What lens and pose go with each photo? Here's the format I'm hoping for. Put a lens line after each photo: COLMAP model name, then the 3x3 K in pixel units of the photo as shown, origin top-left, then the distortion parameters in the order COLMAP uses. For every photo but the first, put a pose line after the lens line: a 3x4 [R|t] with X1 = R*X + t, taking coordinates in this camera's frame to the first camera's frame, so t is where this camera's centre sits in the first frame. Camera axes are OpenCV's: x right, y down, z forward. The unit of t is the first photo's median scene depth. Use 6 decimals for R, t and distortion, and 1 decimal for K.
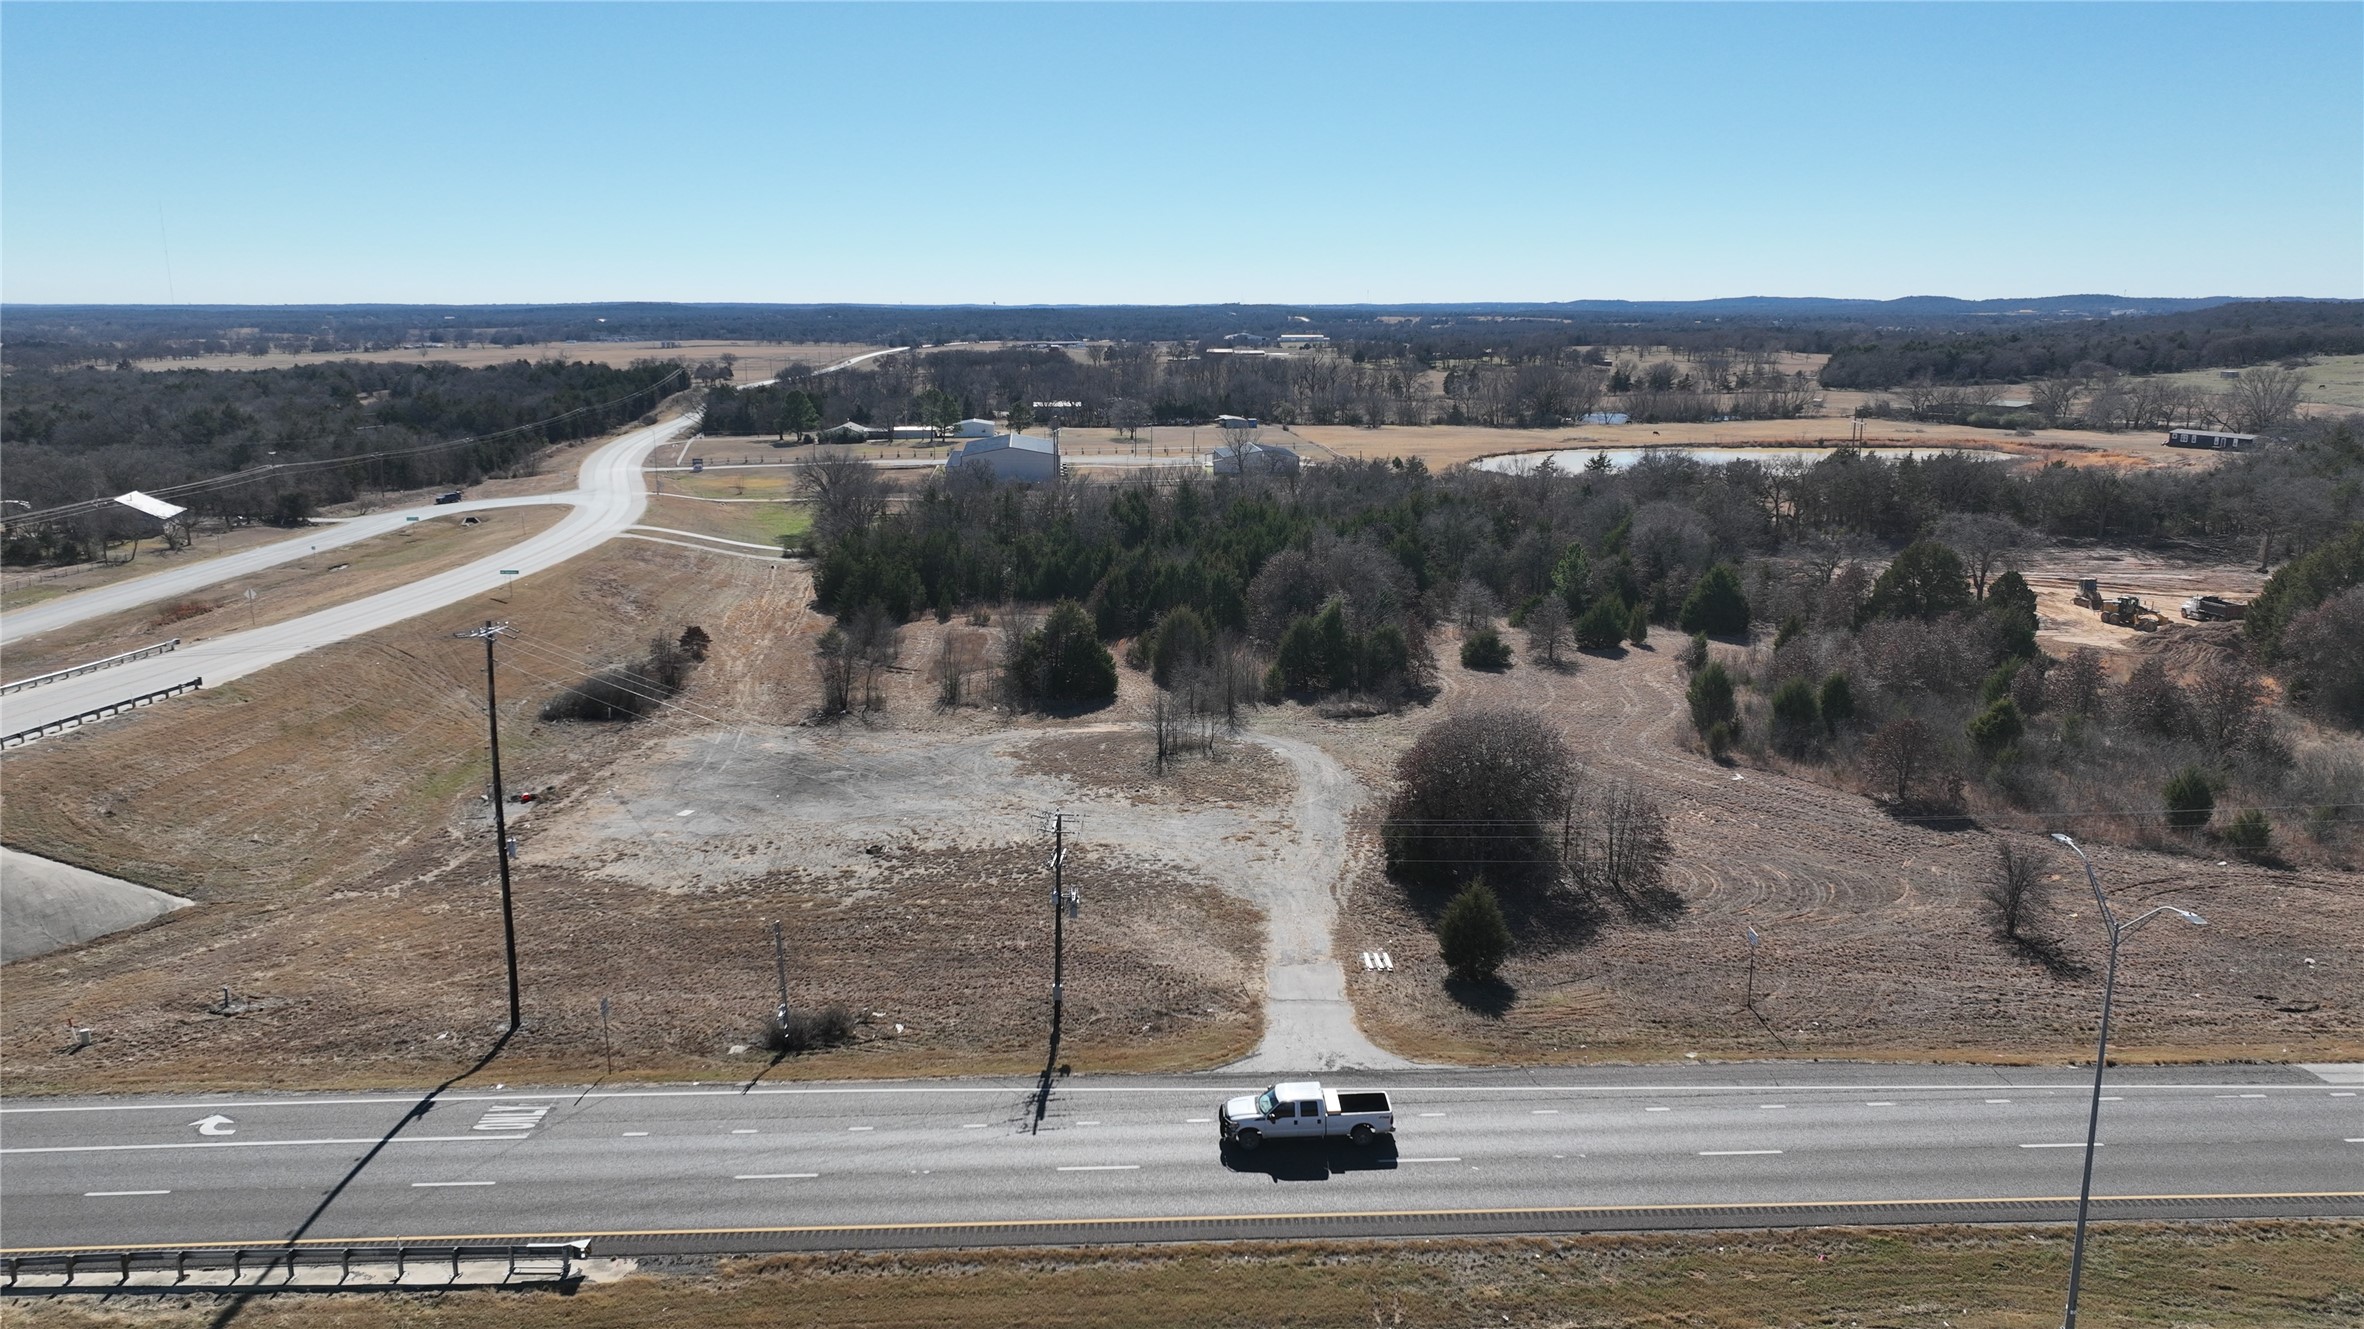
lens RADIAL K [[1657.5, 0, 1186.2], [0, 1657.5, 674.8], [0, 0, 1]] dist [0.005573, 0.006470]
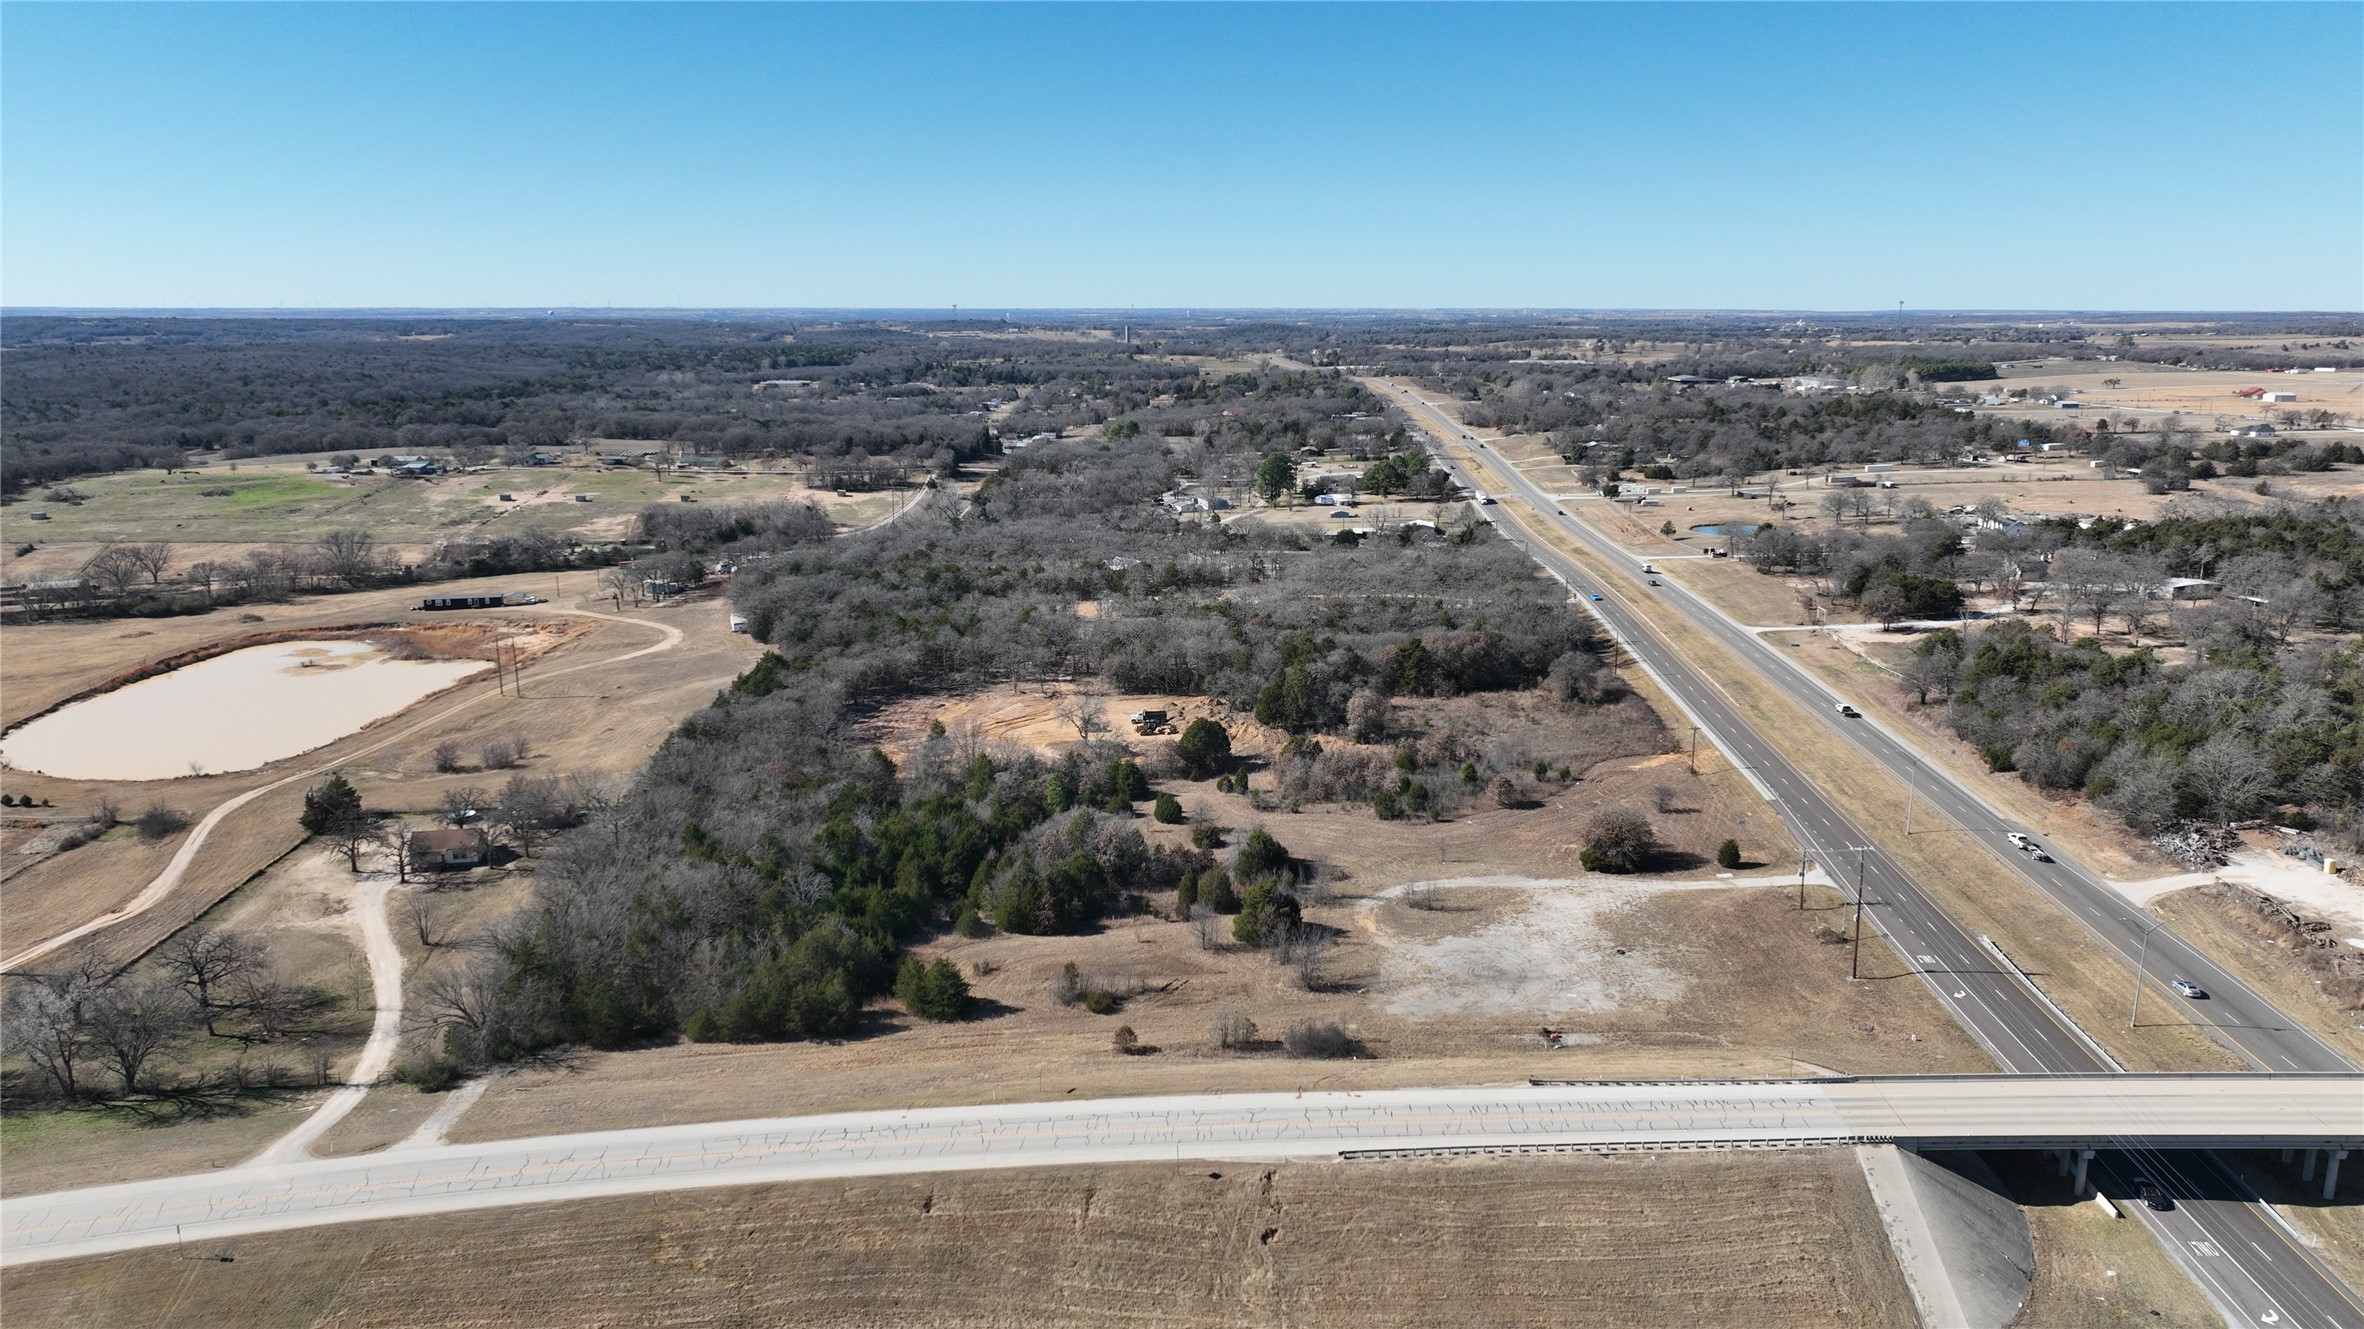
lens RADIAL K [[1657.5, 0, 1188.1], [0, 1657.5, 657.9], [0, 0, 1]] dist [0.005573, 0.006470]
pose [[0.054275, -0.208511, 0.976513, -1.372784], [0.218898, 0.956650, 0.192104, -0.493683], [-0.974237, 0.203330, 0.097565, 0.739817]]
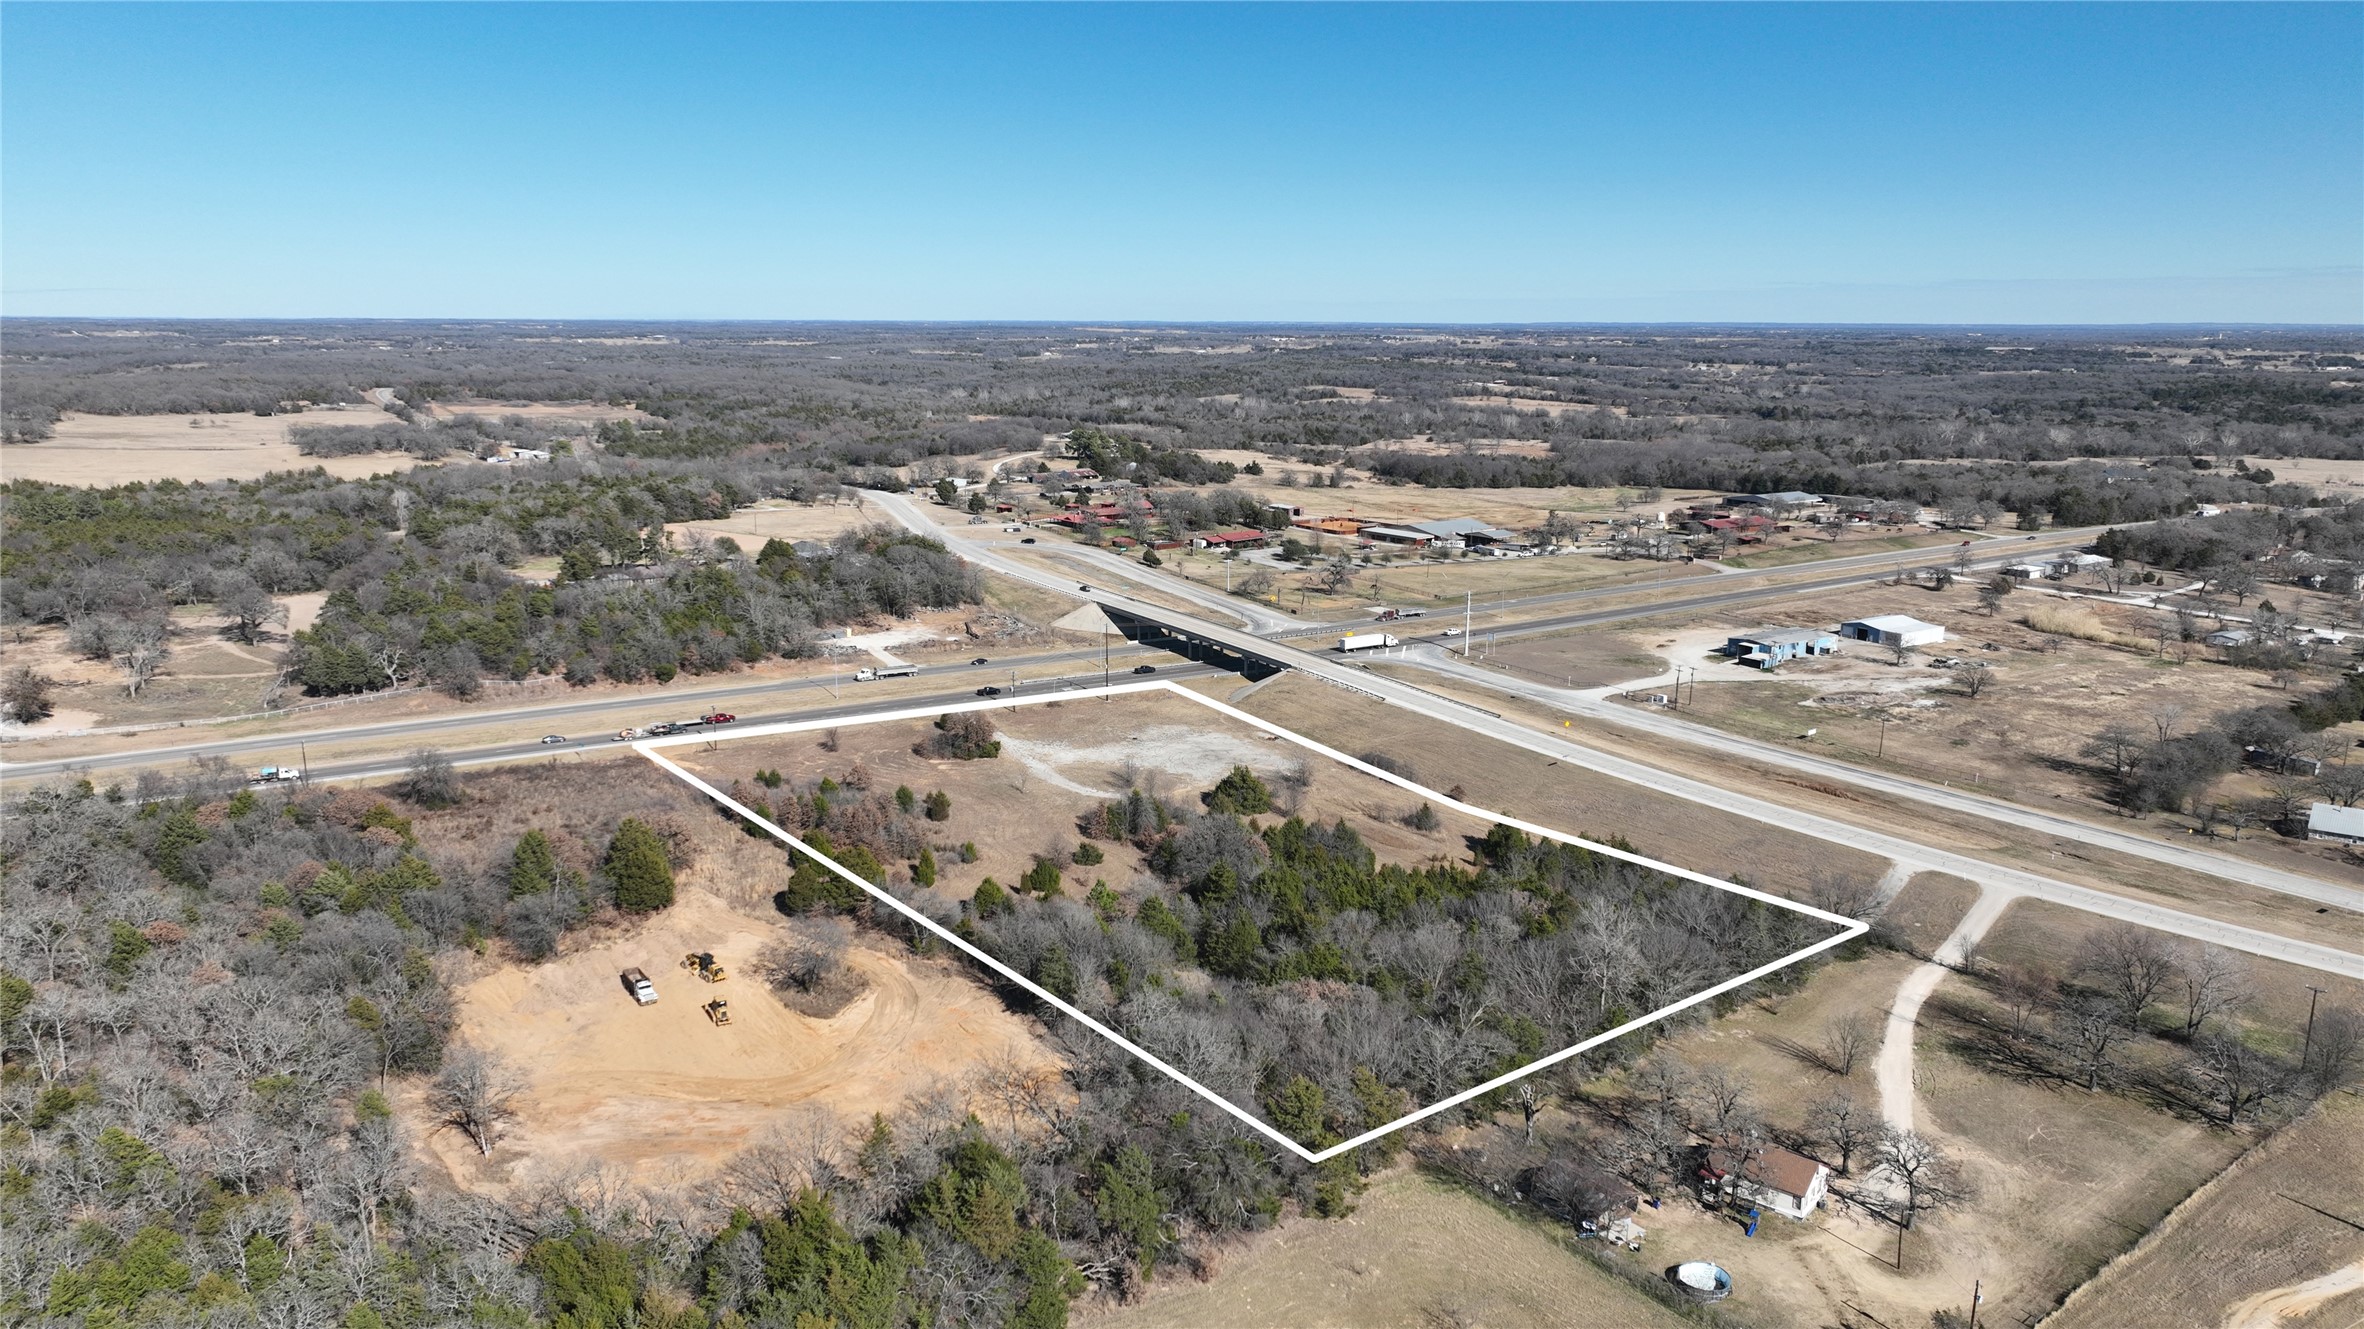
lens RADIAL K [[1657.5, 0, 1186.3], [0, 1657.5, 647.2], [0, 0, 1]] dist [0.005573, 0.006470]
pose [[-0.822674, 0.108759, -0.558013, 0.953492], [-0.129148, 0.920118, 0.369736, -0.795962], [0.553650, 0.376238, -0.742911, 2.072586]]
